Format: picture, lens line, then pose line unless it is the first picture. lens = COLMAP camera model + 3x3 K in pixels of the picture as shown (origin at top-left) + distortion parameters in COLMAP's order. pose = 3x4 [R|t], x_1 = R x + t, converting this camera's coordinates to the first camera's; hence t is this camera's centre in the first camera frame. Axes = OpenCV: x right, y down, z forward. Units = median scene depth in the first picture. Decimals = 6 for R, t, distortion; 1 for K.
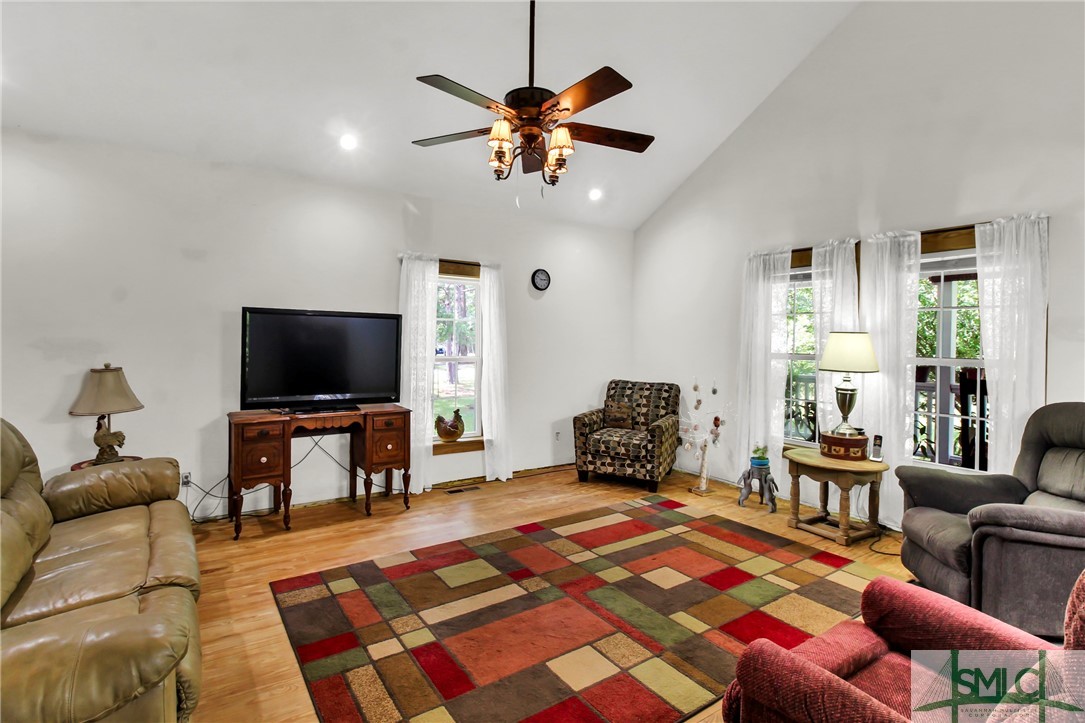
lens RADIAL K [[542.4, 0, 552.4], [0, 542.4, 345.8], [0, 0, 1]] dist [-0.002444, -0.003124]
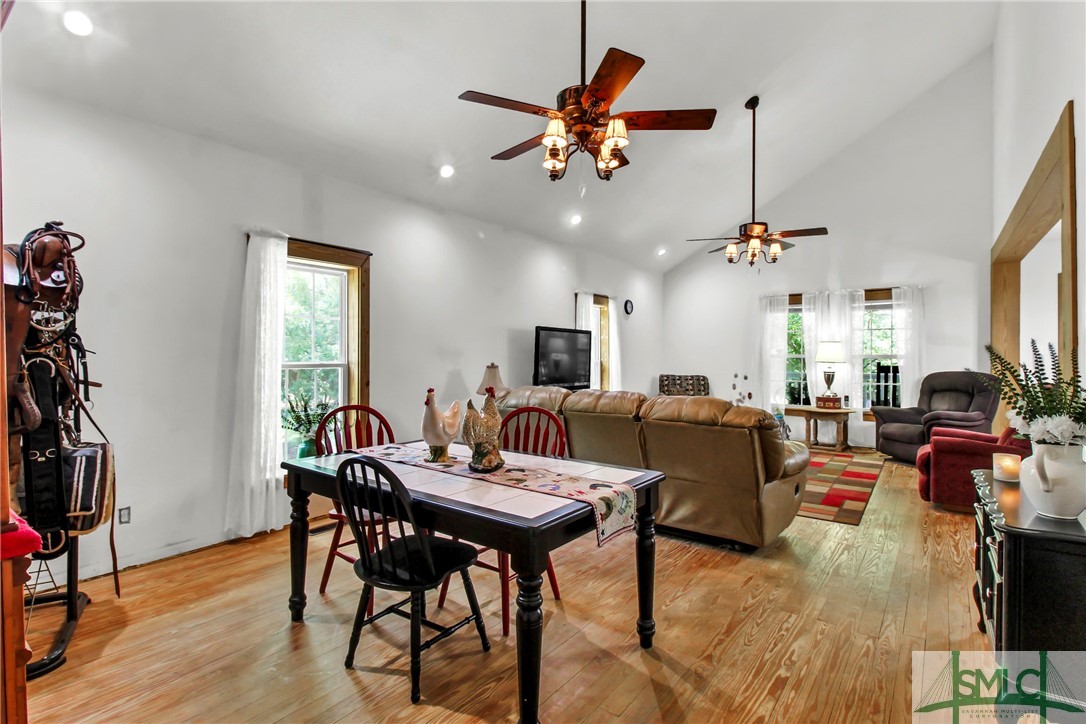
lens RADIAL K [[542.9, 0, 541.8], [0, 542.9, 362.1], [0, 0, 1]] dist [-0.002444, -0.003124]
pose [[0.944163, -0.015475, 0.329116, -1.002492], [0.013350, 0.999873, 0.008716, 0.016098], [-0.329209, -0.003836, 0.944249, -0.434062]]
